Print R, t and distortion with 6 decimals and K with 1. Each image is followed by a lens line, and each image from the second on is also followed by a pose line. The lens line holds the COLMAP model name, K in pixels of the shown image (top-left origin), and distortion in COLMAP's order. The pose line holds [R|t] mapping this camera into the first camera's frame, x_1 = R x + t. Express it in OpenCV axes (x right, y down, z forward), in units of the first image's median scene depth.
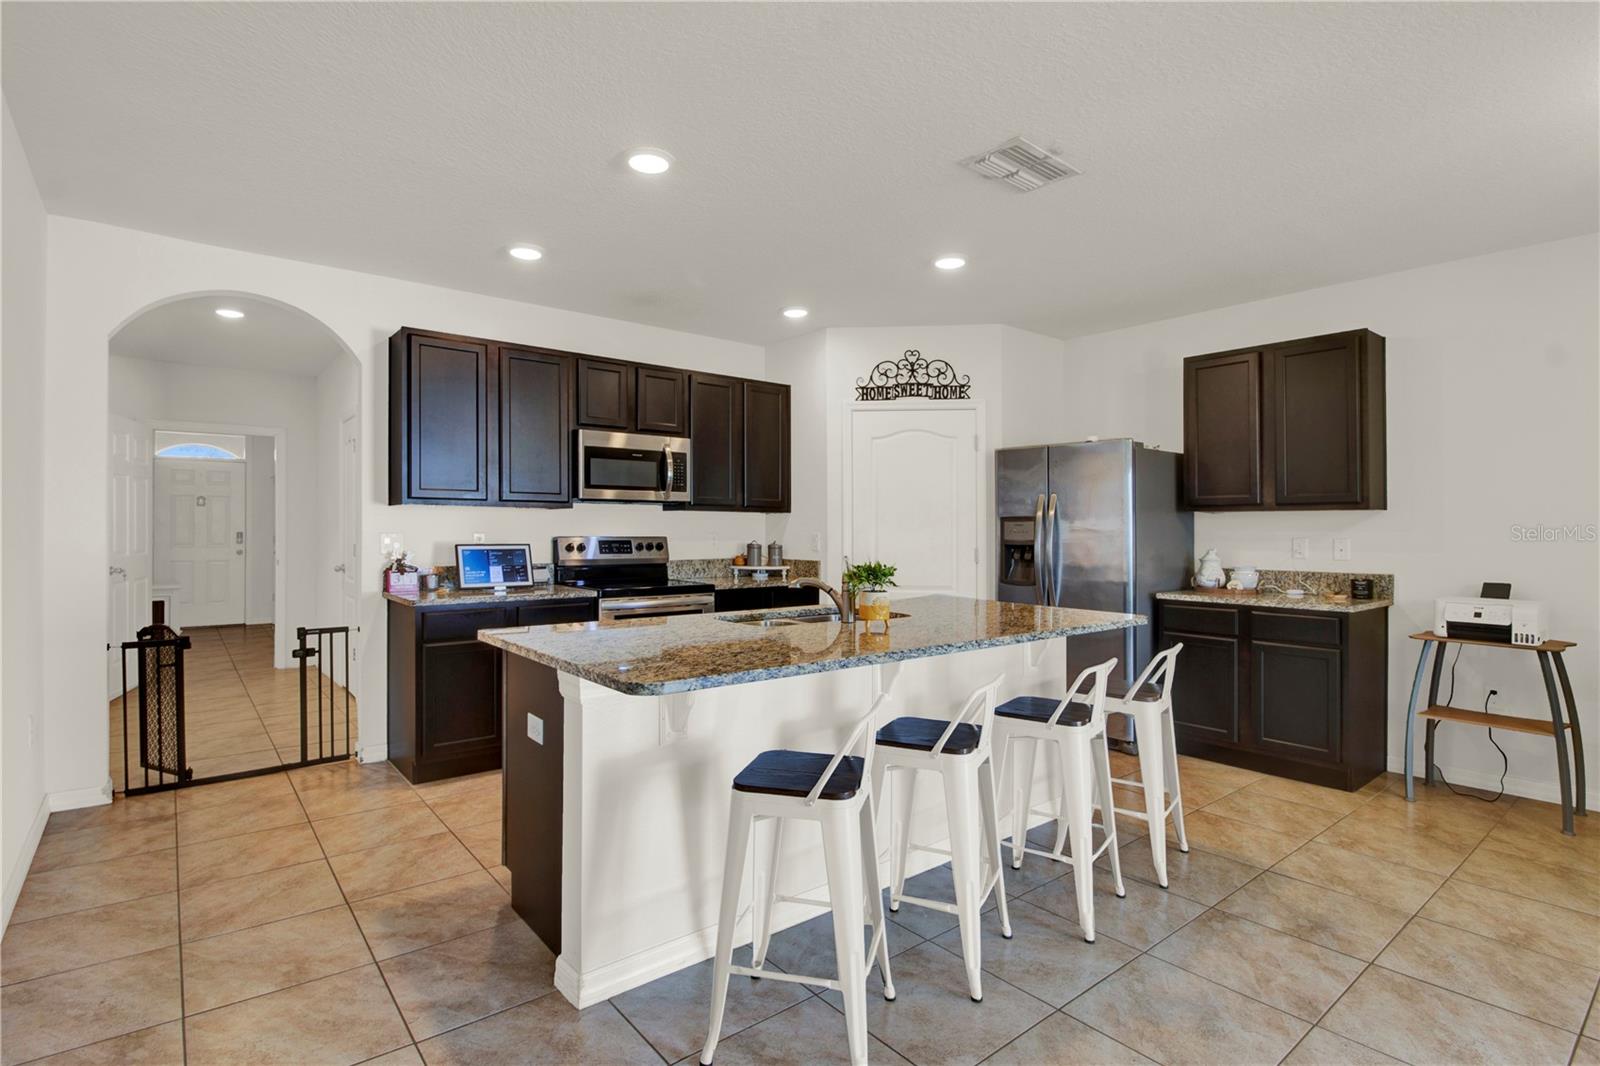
lens RADIAL K [[772.2, 0, 806.4], [0, 772.2, 528.8], [0, 0, 1]] dist [-0.004067, -0.001276]
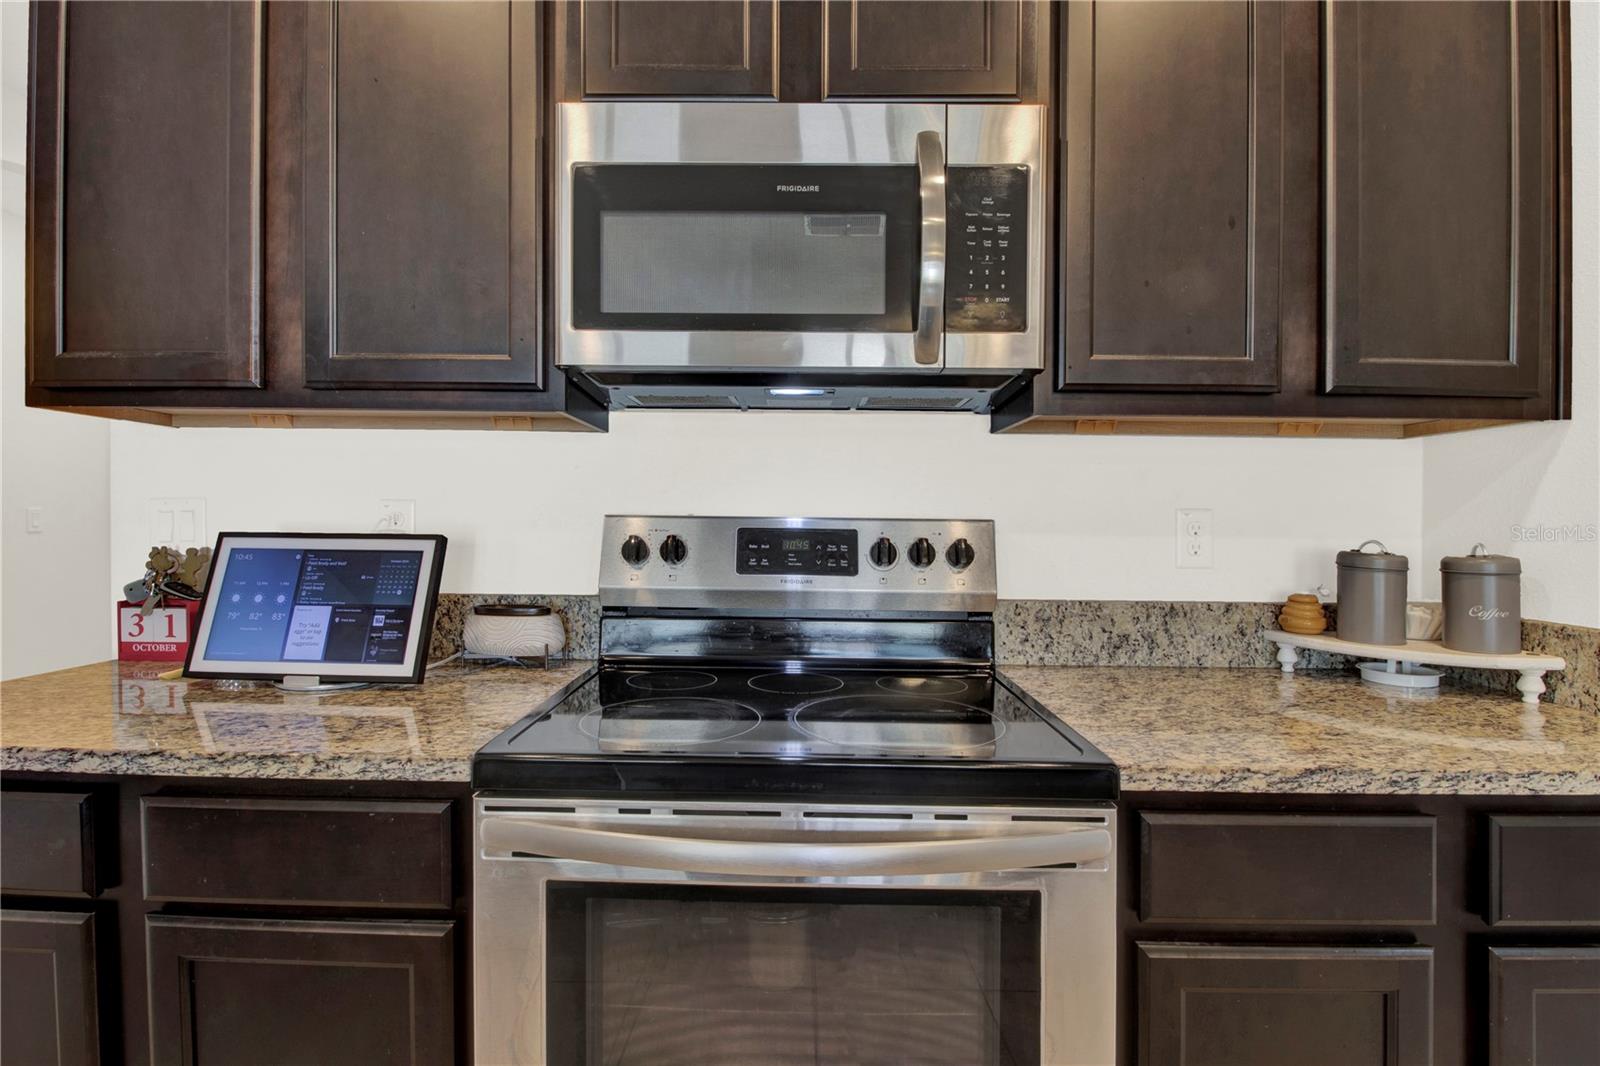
lens RADIAL K [[778.4, 0, 794.3], [0, 778.4, 528.3], [0, 0, 1]] dist [0.010147, -0.017831]
pose [[0.762533, 0.009940, -0.646873, -0.051295], [-0.006892, 0.999950, 0.007242, 0.011988], [0.646913, -0.001064, 0.762563, 0.743151]]
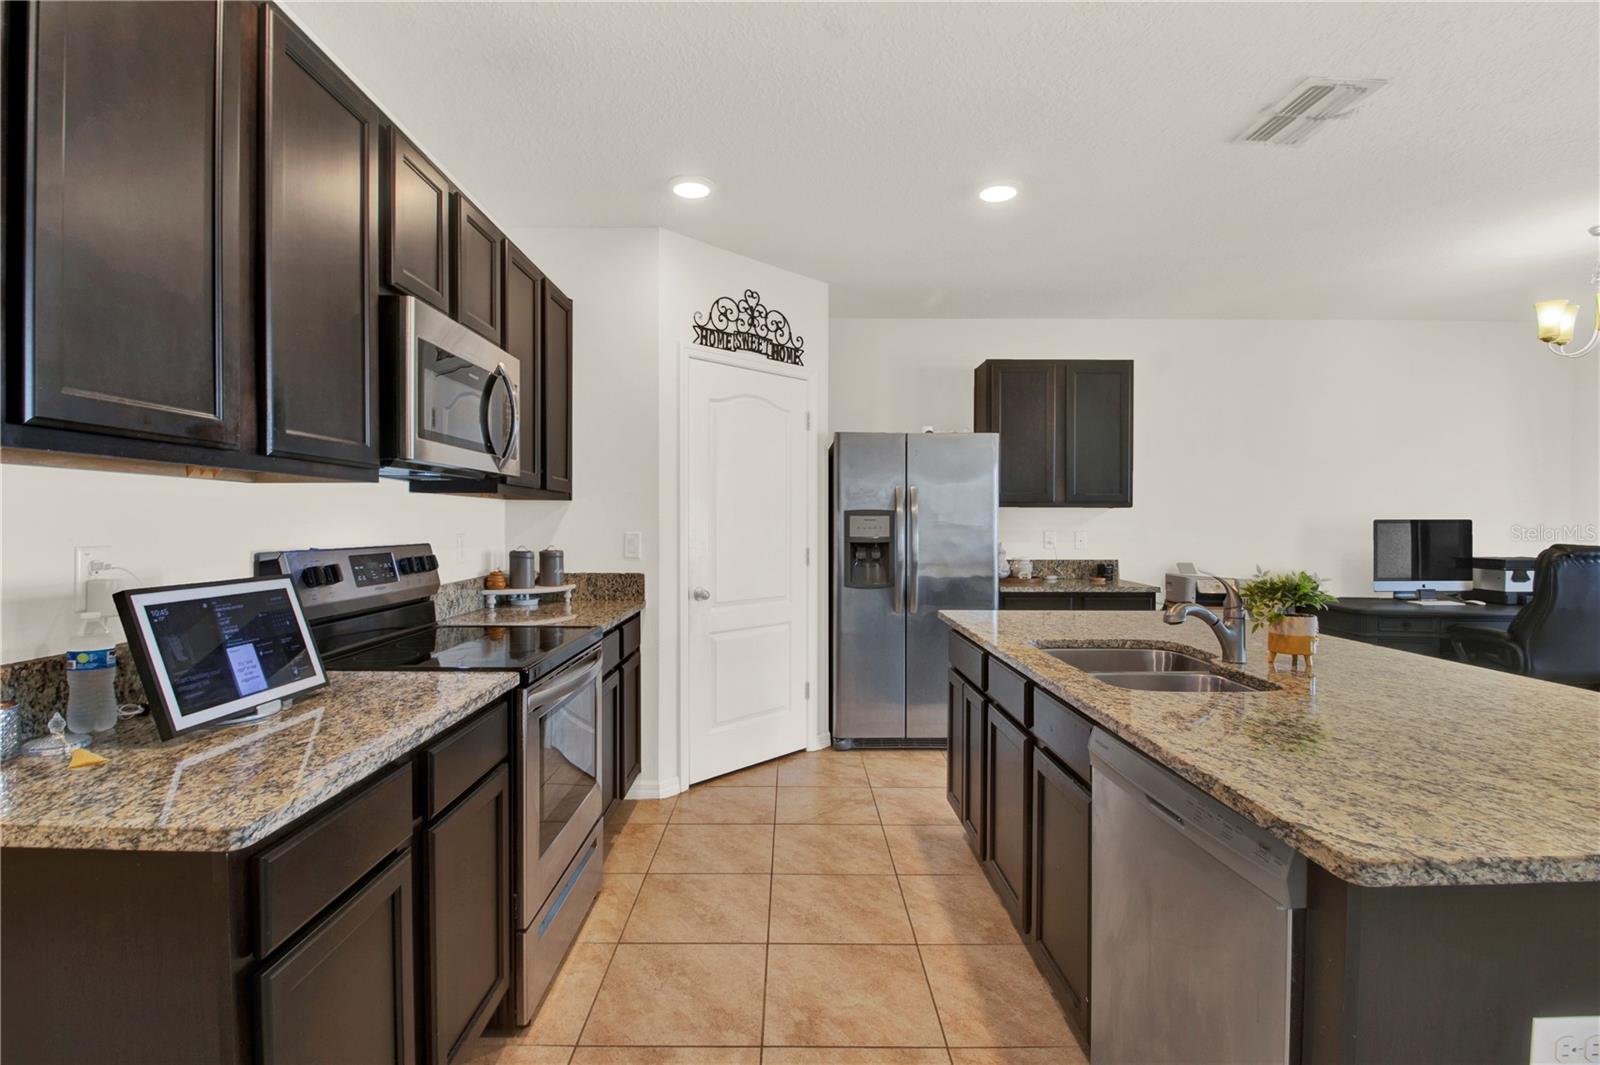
lens RADIAL K [[759.9, 0, 808.0], [0, 759.9, 530.0], [0, 0, 1]] dist [0.003311, -0.014762]
pose [[0.614065, -0.011549, 0.789171, -0.430710], [-0.000777, 0.999884, 0.015238, -0.006518], [-0.789255, -0.009970, 0.613985, 0.500643]]
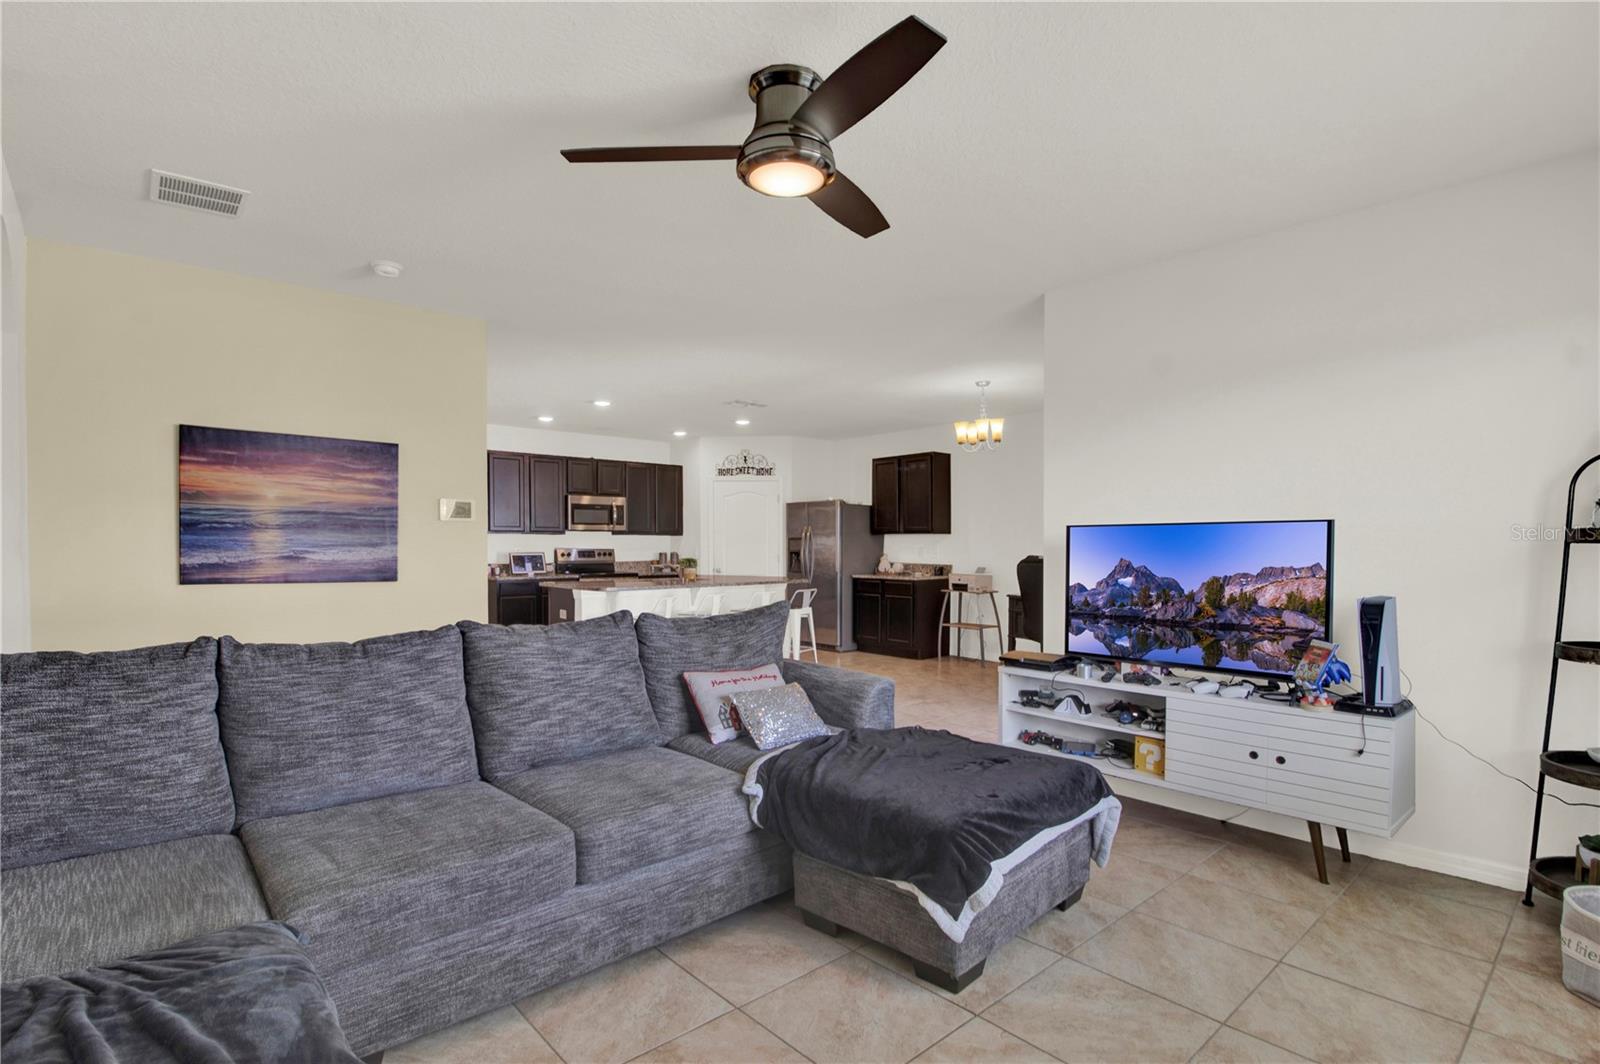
lens RADIAL K [[762.4, 0, 800.0], [0, 762.4, 532.0], [0, 0, 1]] dist [-0.002088, -0.000215]
pose [[0.998920, -0.003502, 0.046340, 0.186367], [0.004225, 0.999871, -0.015520, -0.000103], [-0.046280, 0.015700, 0.998805, -0.876188]]
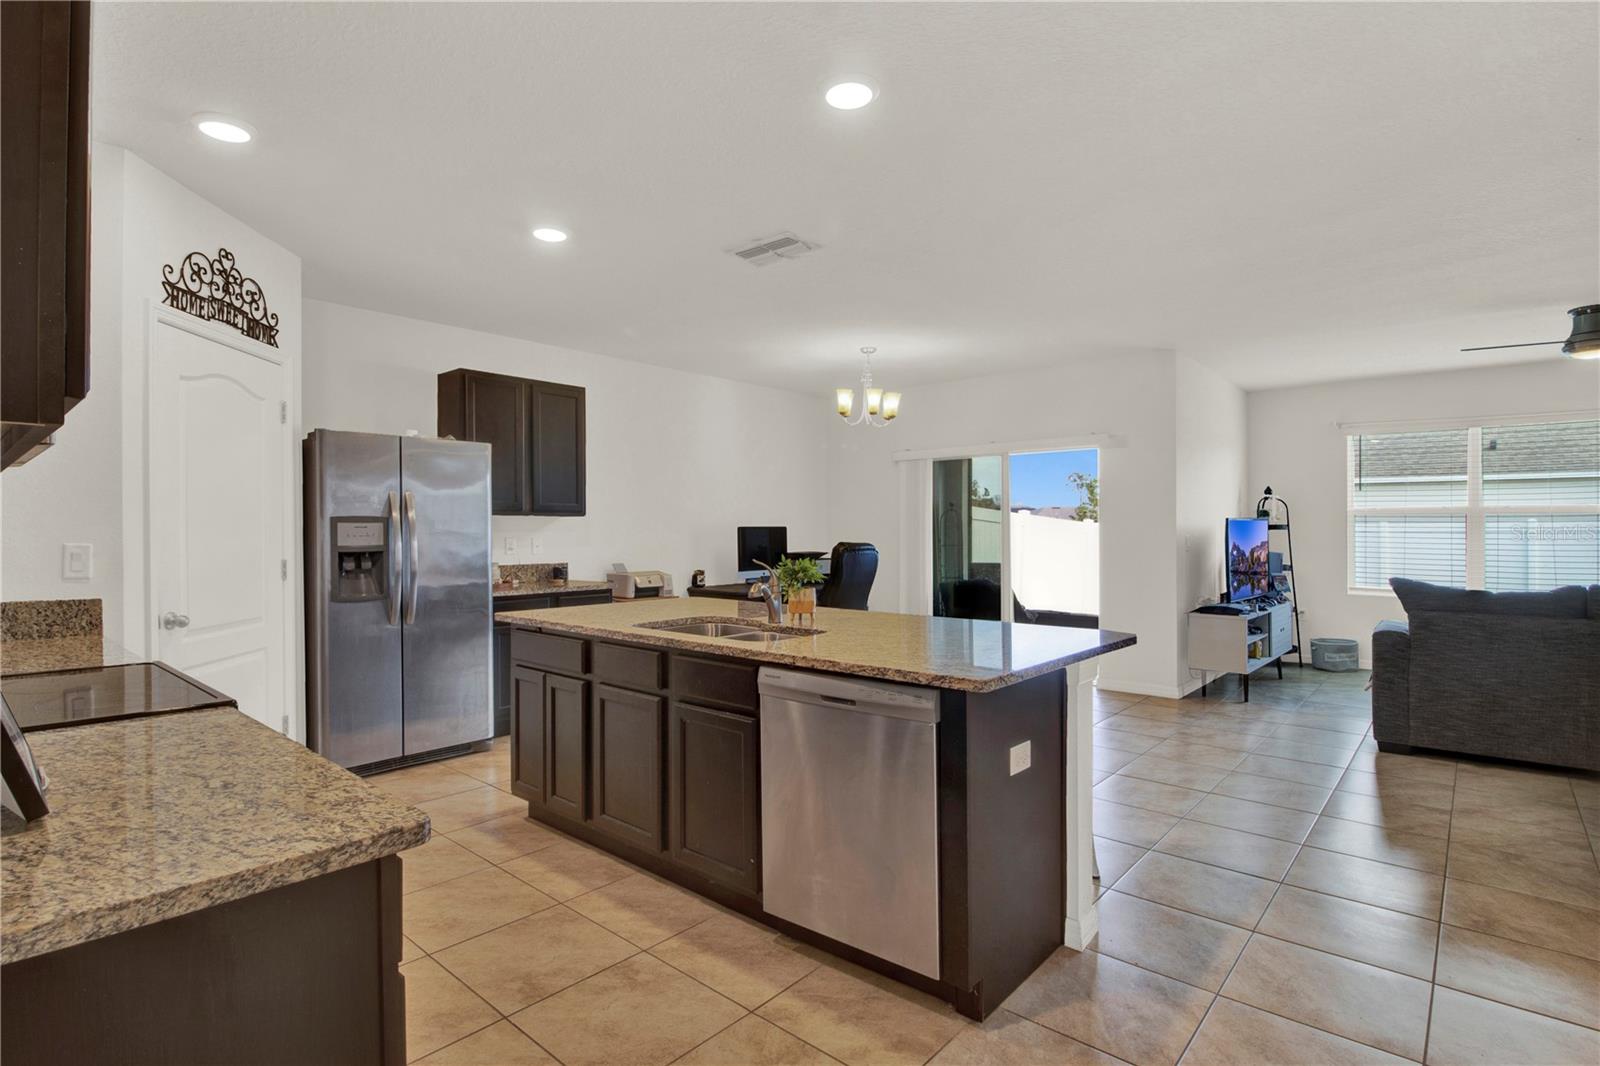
lens RADIAL K [[778.4, 0, 794.3], [0, 778.4, 528.3], [0, 0, 1]] dist [0.010147, -0.017831]
pose [[-0.176134, -0.001544, 0.984365, -0.580535], [-0.000035, 0.999999, 0.001562, -0.005177], [-0.984366, 0.000240, -0.176134, 0.664905]]
